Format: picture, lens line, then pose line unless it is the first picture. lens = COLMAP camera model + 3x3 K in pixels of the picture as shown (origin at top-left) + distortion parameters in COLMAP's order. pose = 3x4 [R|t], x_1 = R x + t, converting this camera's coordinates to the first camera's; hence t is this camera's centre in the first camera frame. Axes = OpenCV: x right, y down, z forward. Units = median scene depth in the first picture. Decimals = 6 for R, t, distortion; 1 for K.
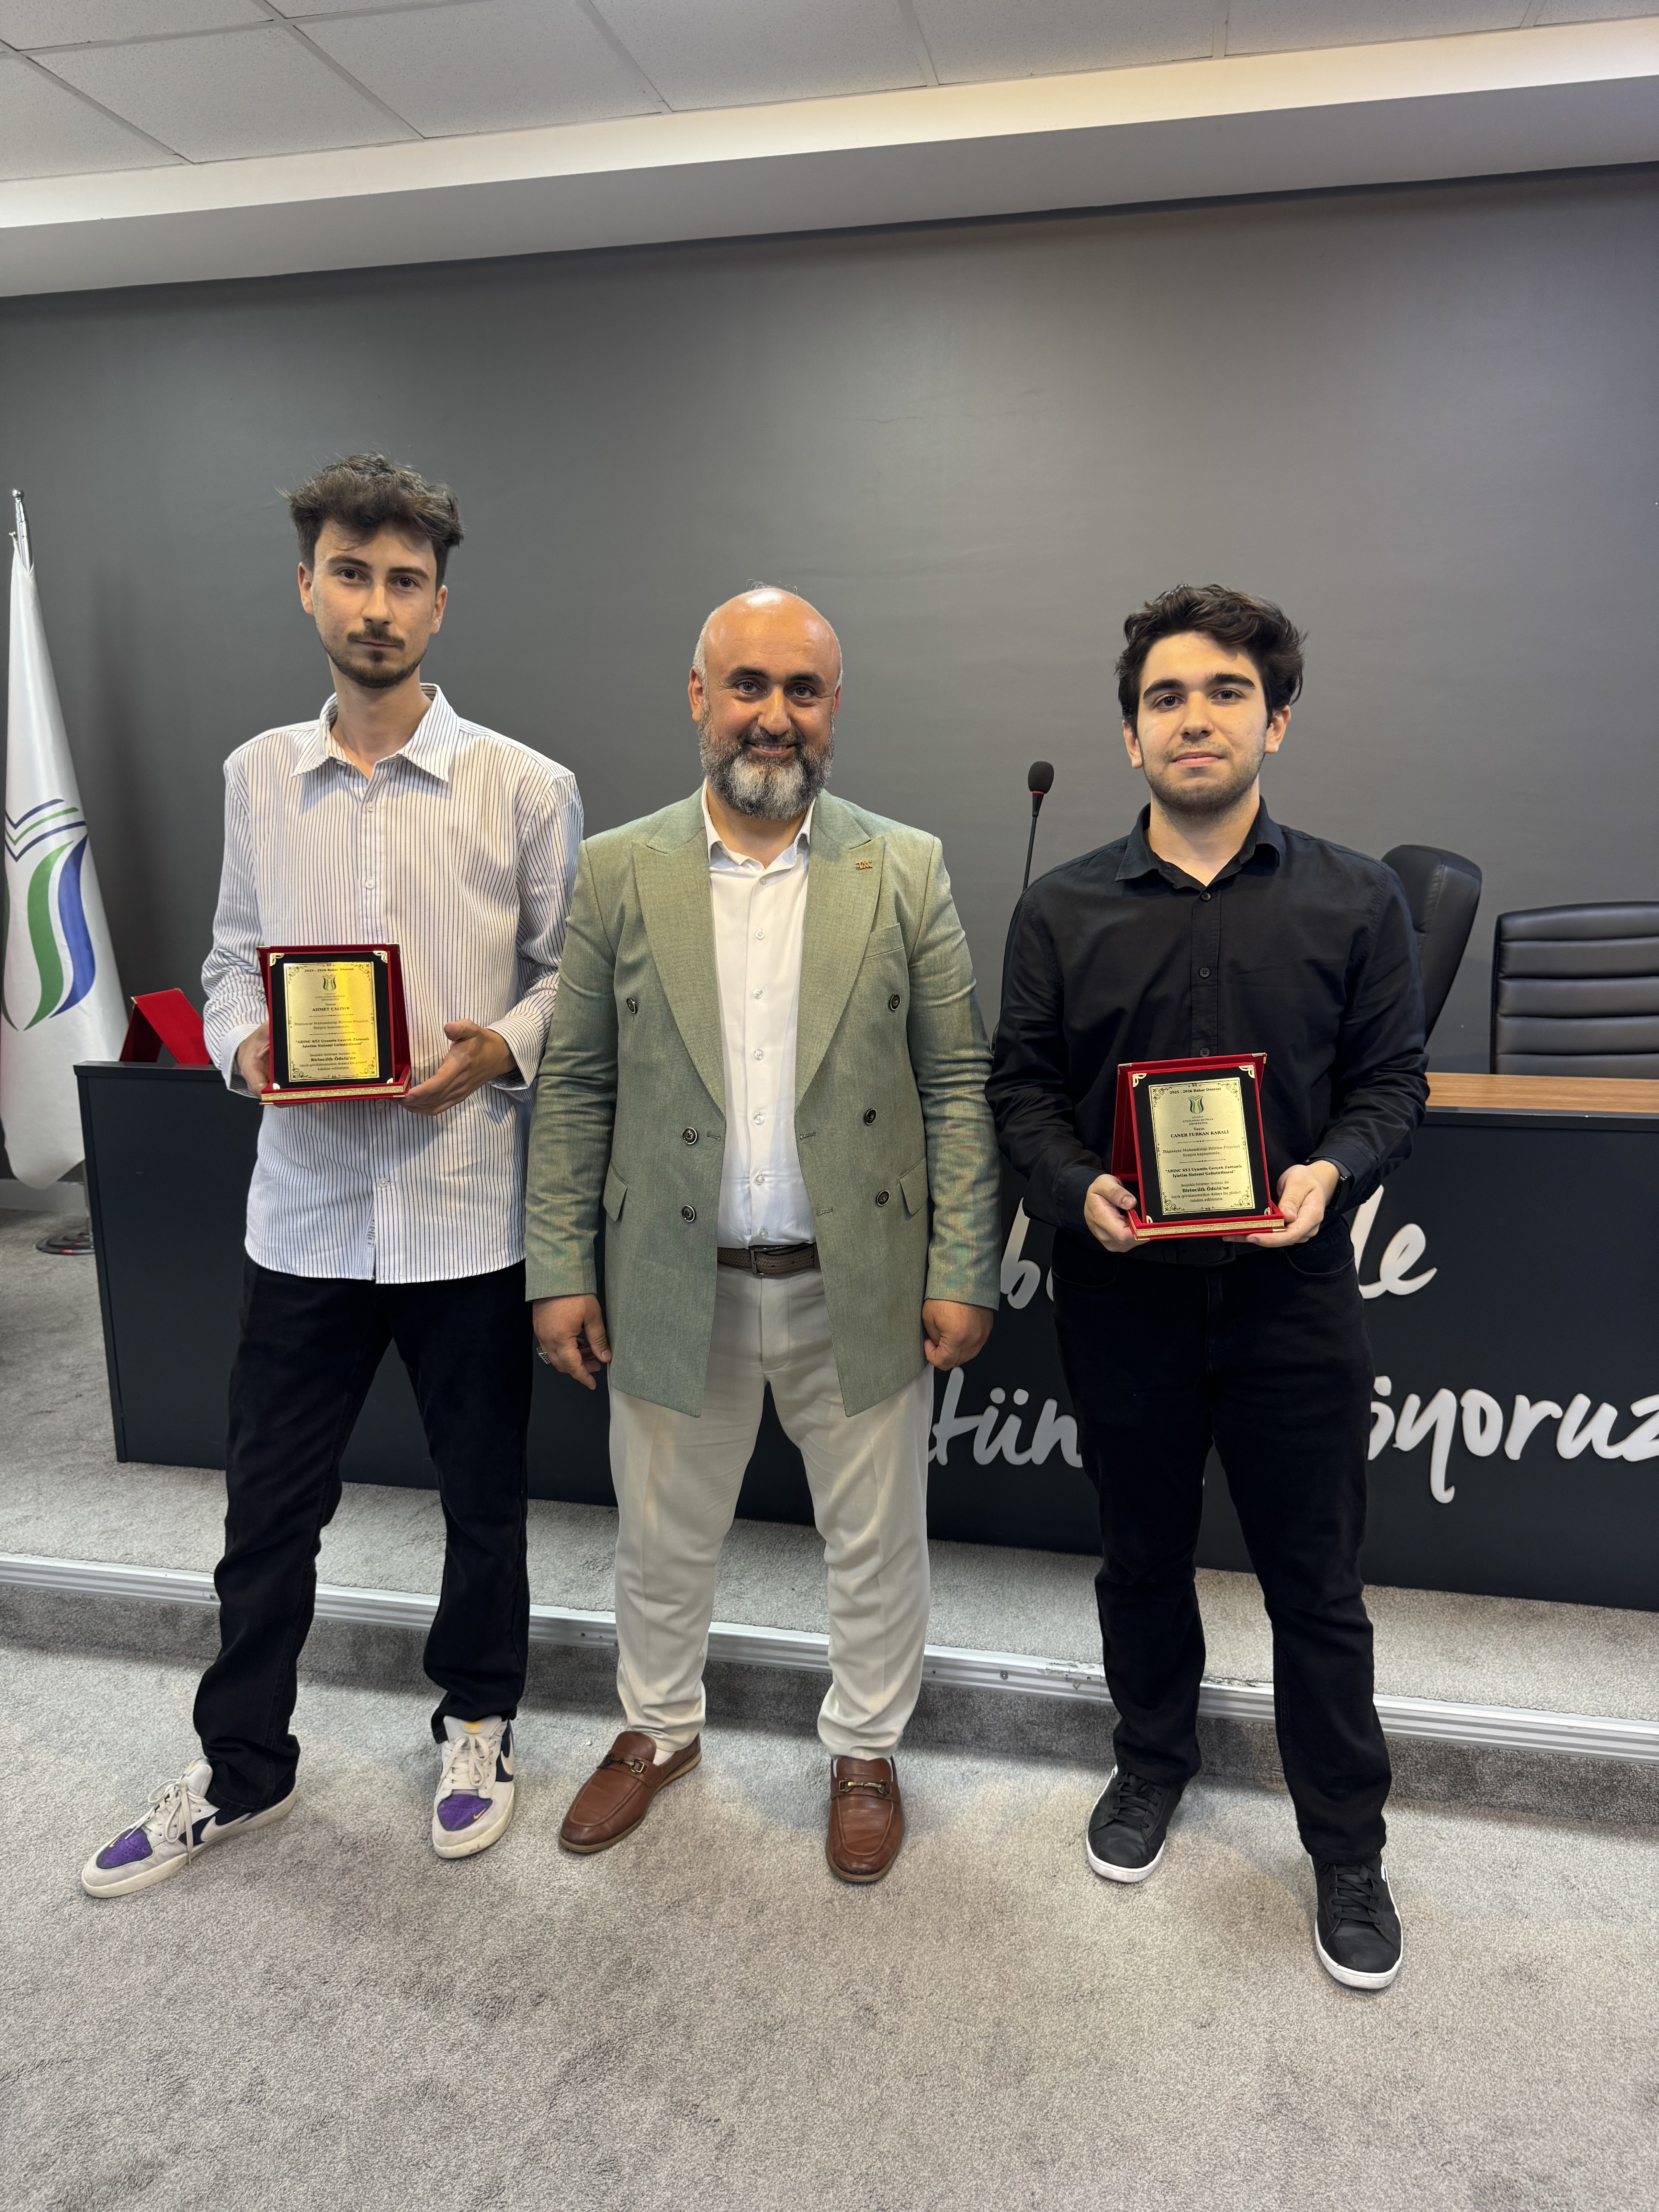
lens RADIAL K [[1570.3, 0, 835.1], [0, 1570.3, 1115.1], [0, 0, 1]] dist [0.013542, -0.016871]
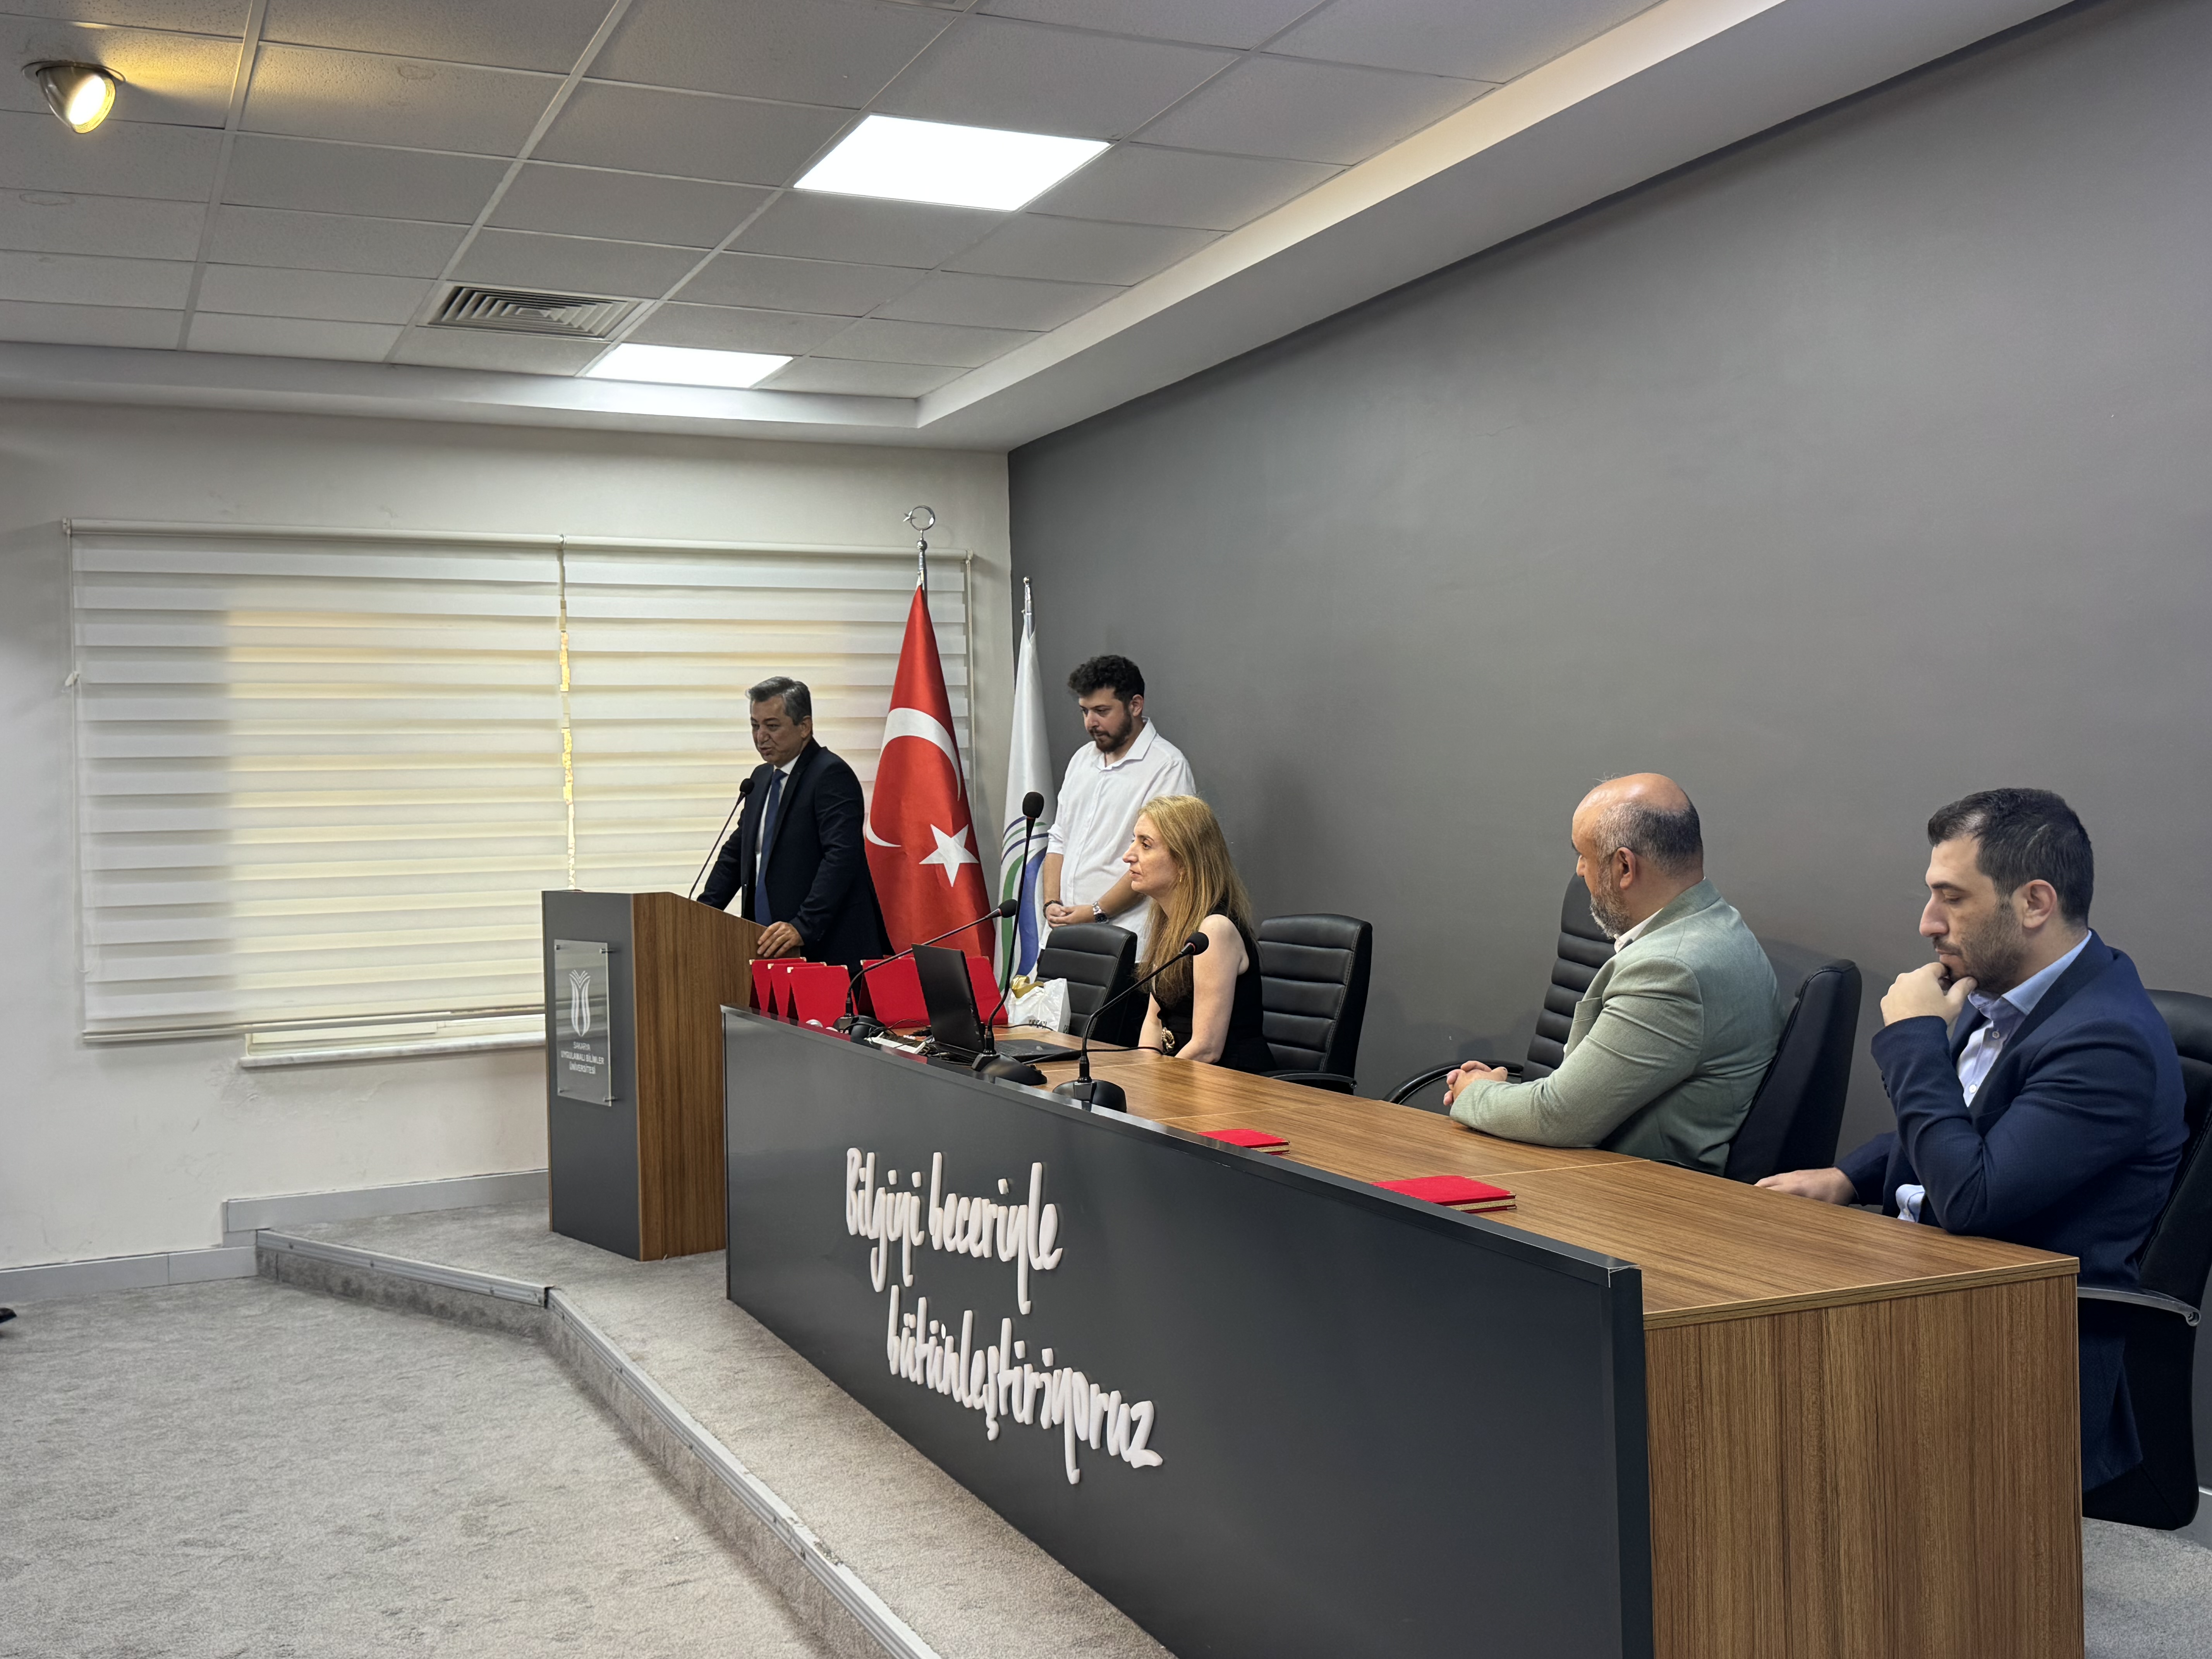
lens RADIAL K [[2184.0, 0, 1102.6], [0, 2184.0, 818.2], [0, 0, 1]] dist [0.068497, 0.000000]
pose [[0.600182, -0.003331, -0.799856, 1.620387], [-0.140076, 0.984100, -0.109205, -0.034758], [0.787502, 0.177583, 0.590173, 0.070080]]
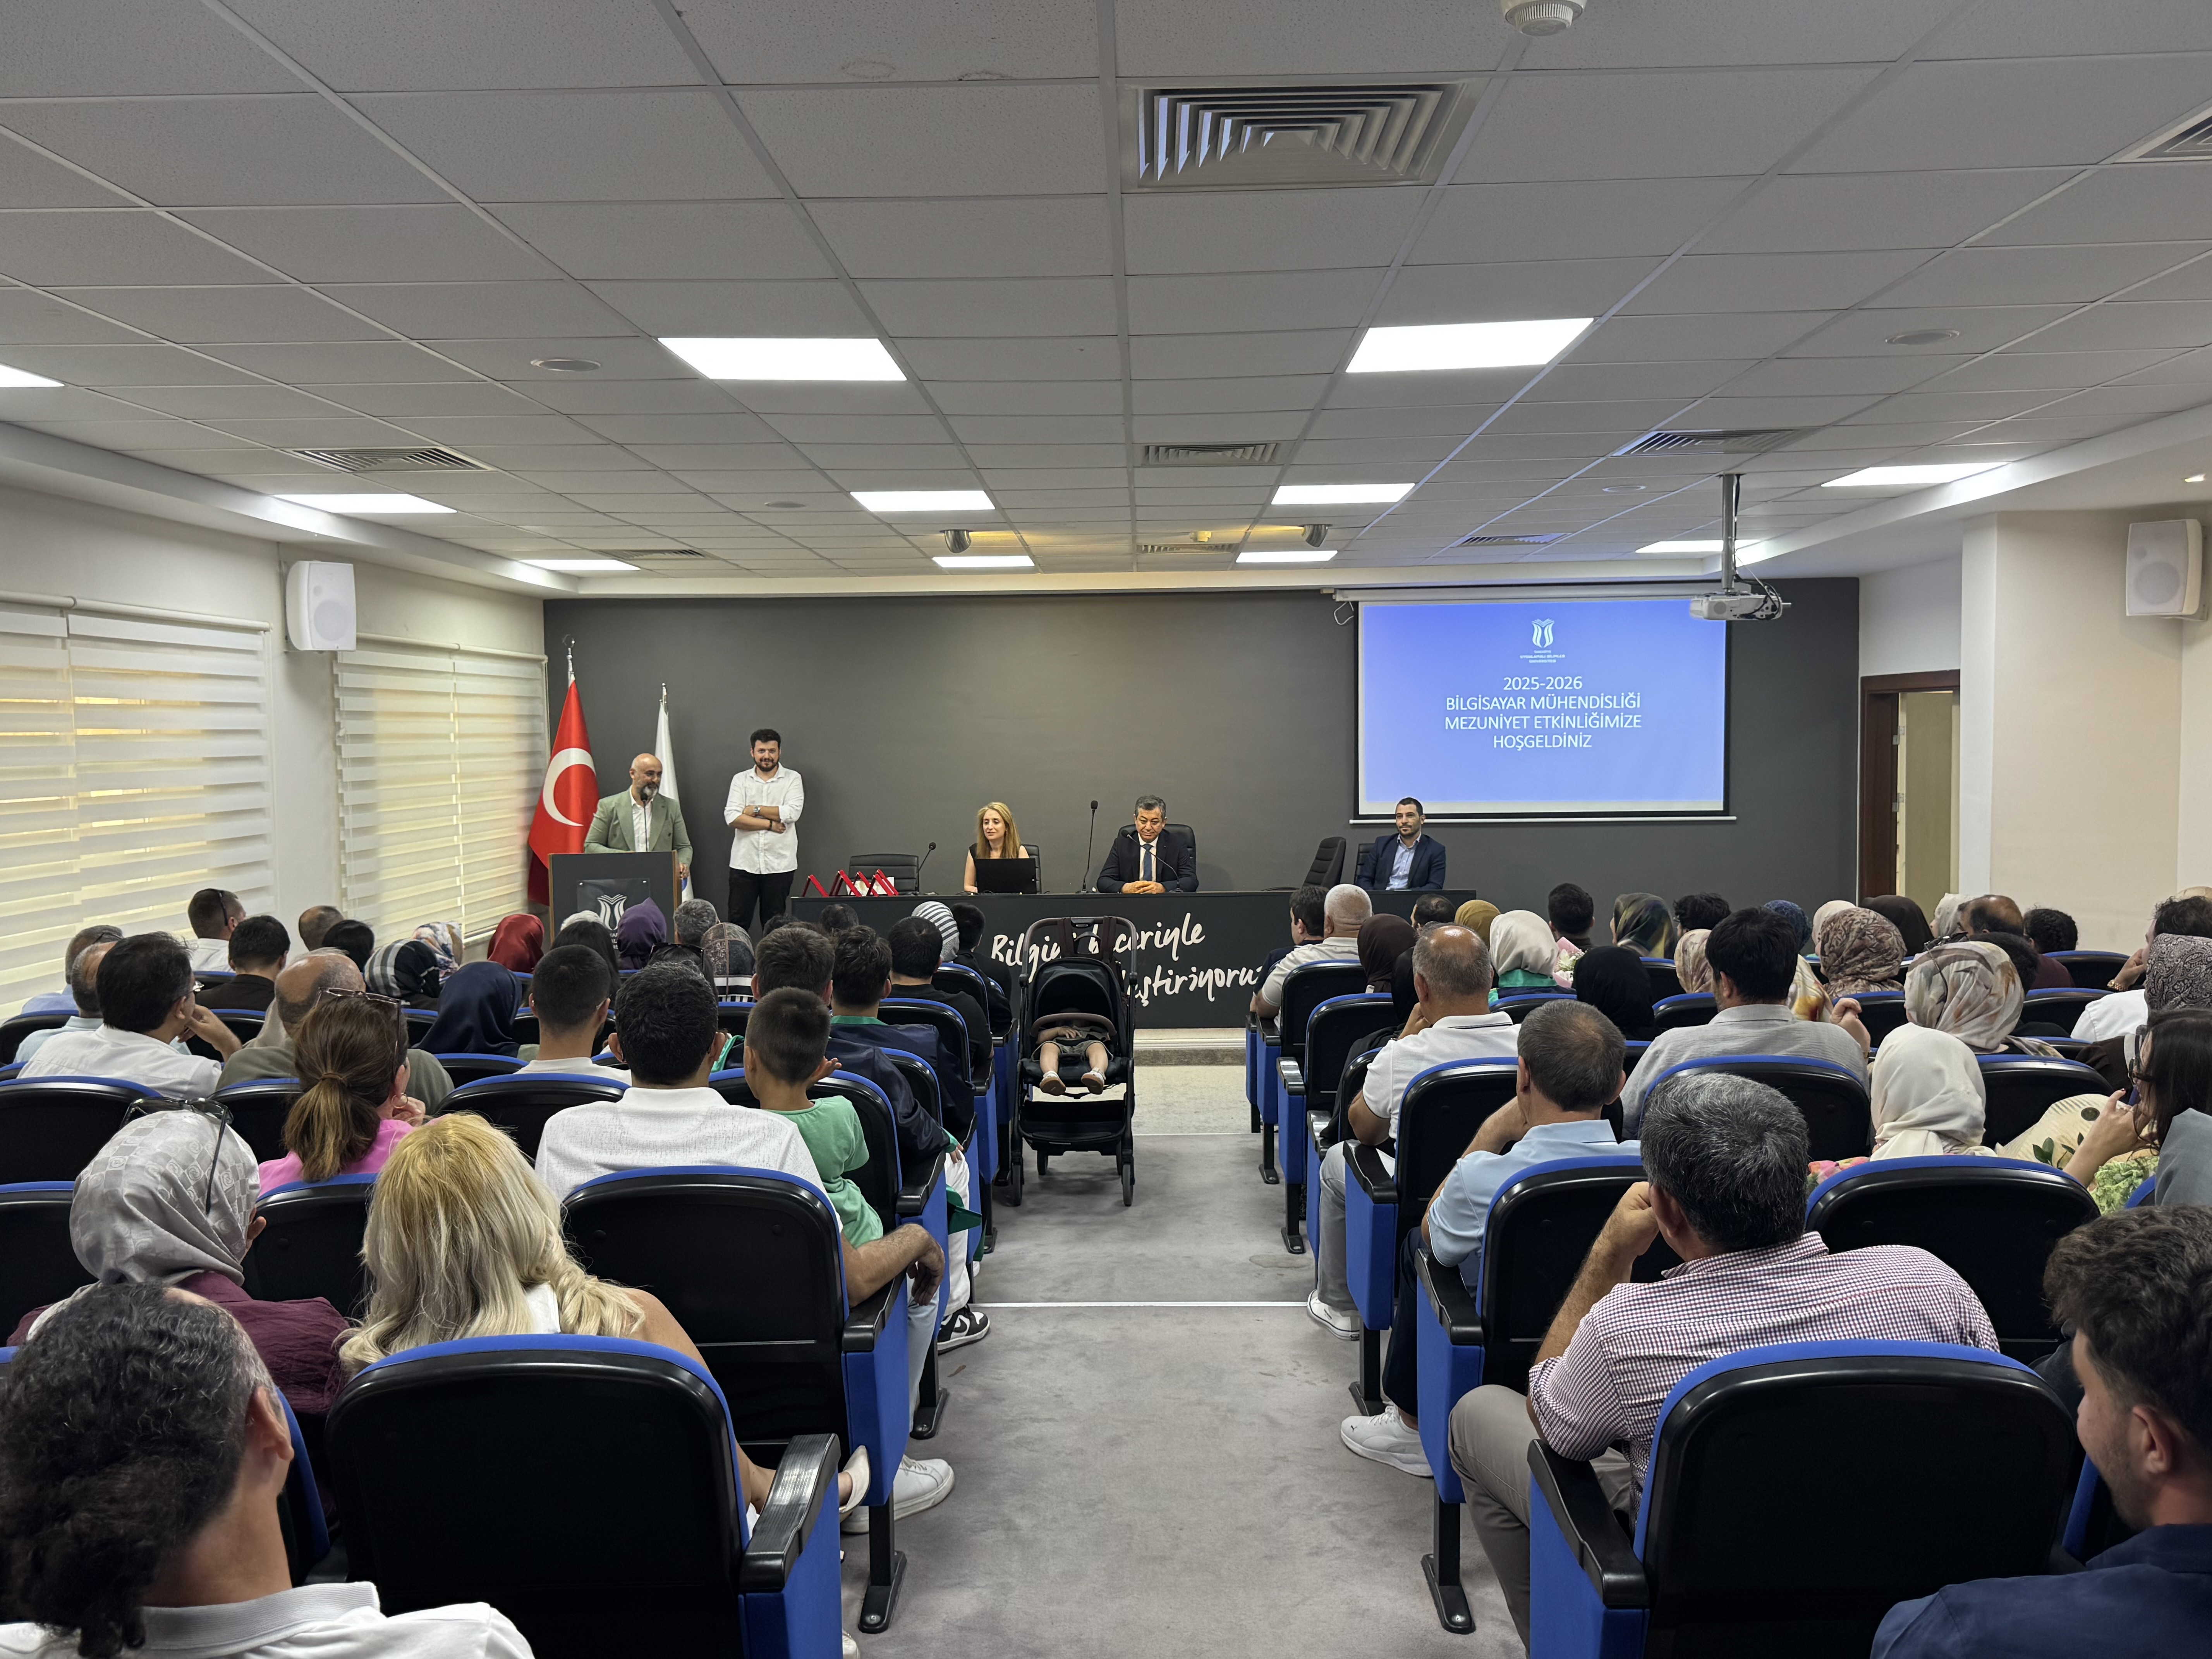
lens RADIAL K [[1834.2, 0, 1111.7], [0, 1834.2, 834.8], [0, 0, 1]] dist [0.062446, -0.069182]
pose [[0.981712, -0.015954, 0.189703, -0.661043], [0.043420, 0.988982, -0.141526, 0.468785], [-0.185355, 0.147174, 0.971588, -3.237321]]
